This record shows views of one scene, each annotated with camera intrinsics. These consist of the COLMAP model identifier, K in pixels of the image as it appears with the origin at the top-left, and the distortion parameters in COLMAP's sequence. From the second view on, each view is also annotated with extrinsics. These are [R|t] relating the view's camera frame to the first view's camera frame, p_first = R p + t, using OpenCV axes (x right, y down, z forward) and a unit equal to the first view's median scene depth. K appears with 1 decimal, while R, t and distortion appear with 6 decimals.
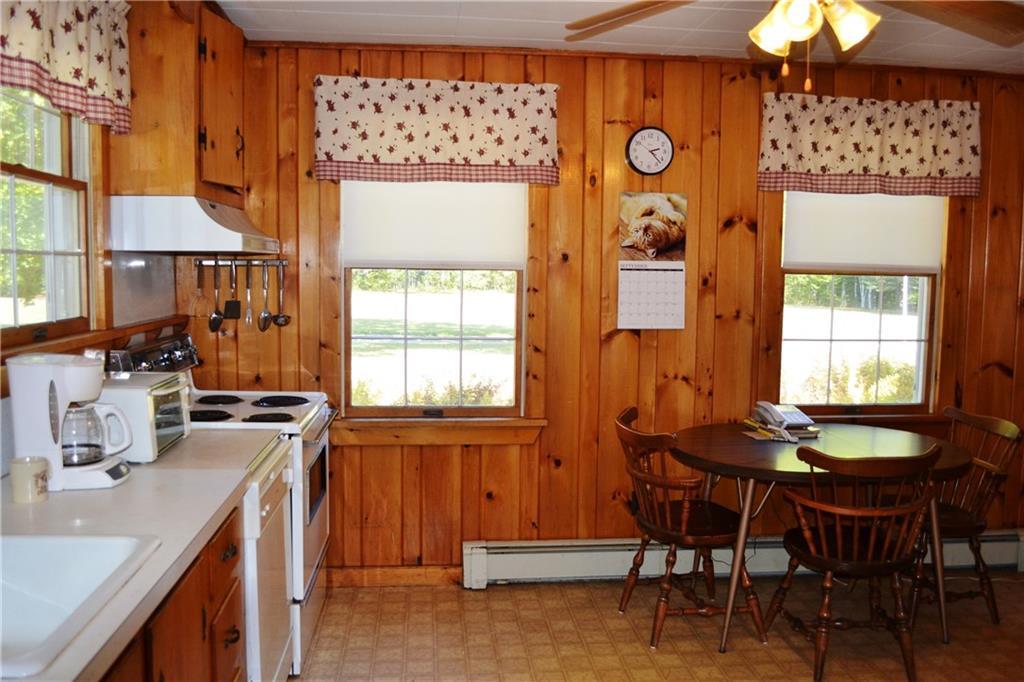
lens RADIAL K [[887.4, 0, 511.8], [0, 887.4, 346.4], [0, 0, 1]] dist [-0.076654, 0.010594]
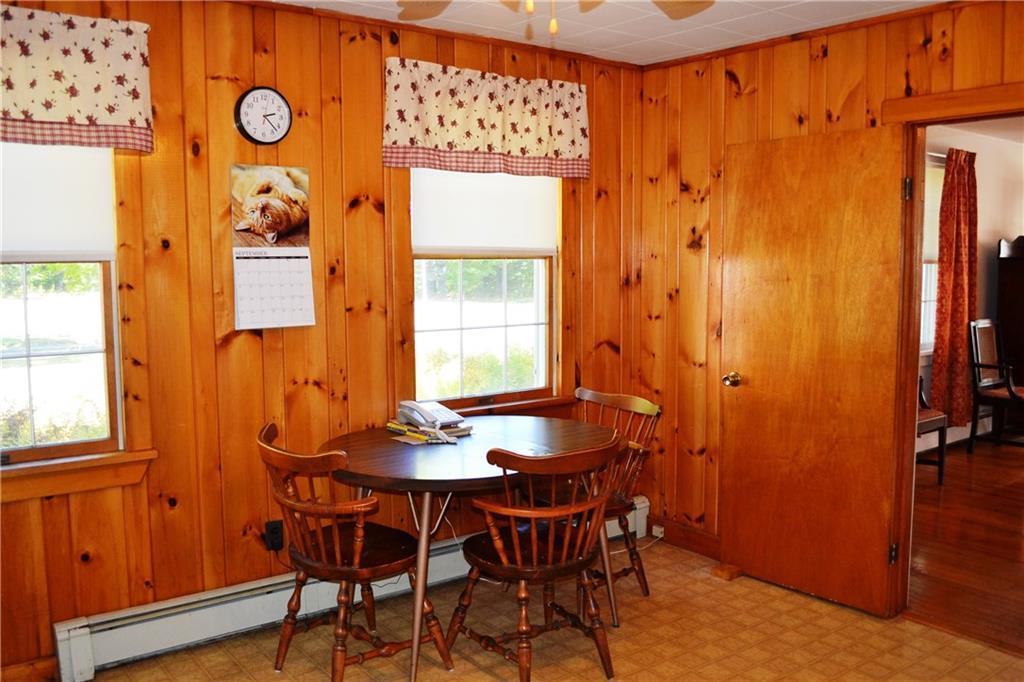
lens RADIAL K [[887.4, 0, 511.8], [0, 887.4, 346.4], [0, 0, 1]] dist [-0.076654, 0.010594]
pose [[0.852641, -0.067412, 0.518129, -0.088094], [0.062617, 0.997679, 0.026762, -0.010696], [-0.518731, 0.009626, 0.854883, 0.167788]]
